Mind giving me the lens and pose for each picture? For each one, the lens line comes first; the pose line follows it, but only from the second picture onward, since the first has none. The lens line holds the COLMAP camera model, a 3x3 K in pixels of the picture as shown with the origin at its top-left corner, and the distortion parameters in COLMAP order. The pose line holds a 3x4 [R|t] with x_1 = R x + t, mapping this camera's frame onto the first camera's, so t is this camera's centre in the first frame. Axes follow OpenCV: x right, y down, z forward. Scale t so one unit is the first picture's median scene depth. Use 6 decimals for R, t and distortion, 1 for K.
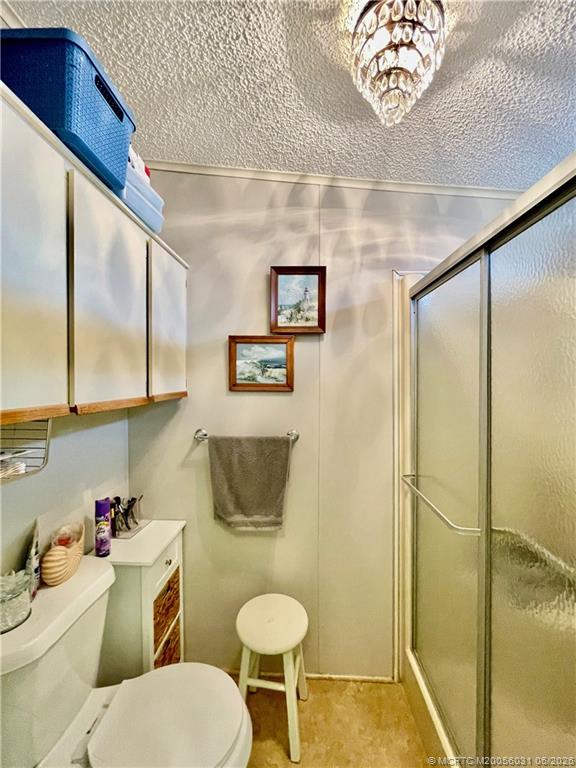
lens RADIAL K [[316.0, 0, 290.0], [0, 316.0, 380.9], [0, 0, 1]] dist [-0.003188, -0.000118]
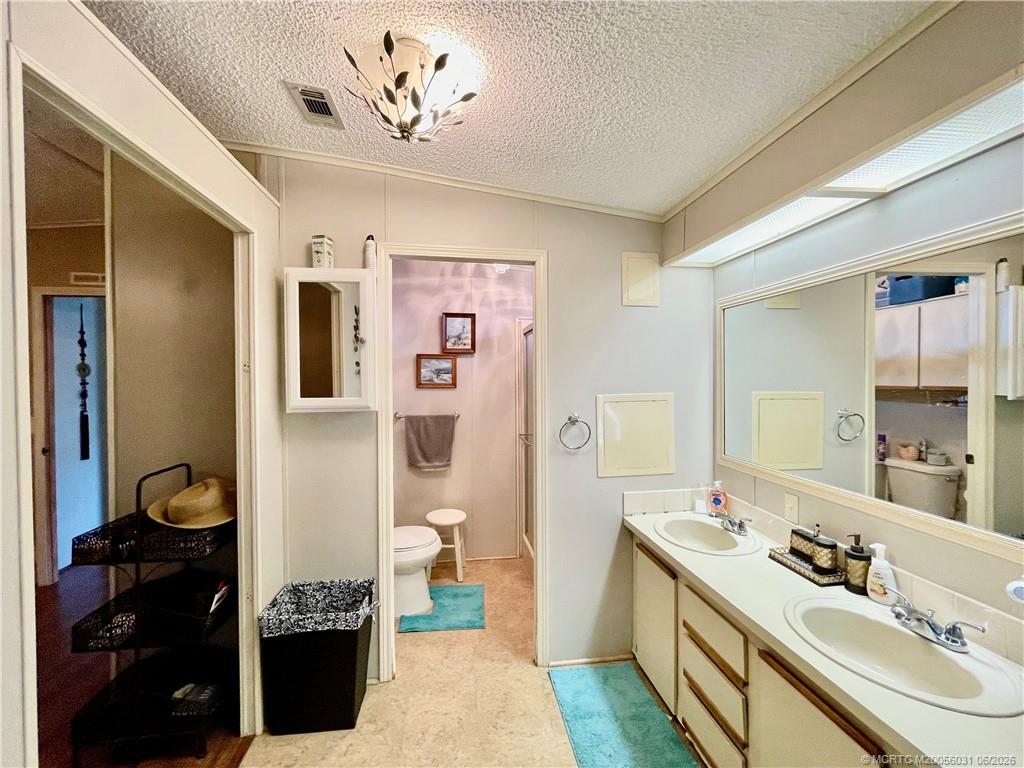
lens RADIAL K [[421.4, 0, 509.4], [0, 421.4, 382.3], [0, 0, 1]] dist [-0.003188, -0.000118]
pose [[0.985439, -0.006911, 0.169888, -0.091073], [0.006109, 0.999968, 0.005245, -0.005506], [-0.169918, -0.004131, 0.985449, -1.226618]]
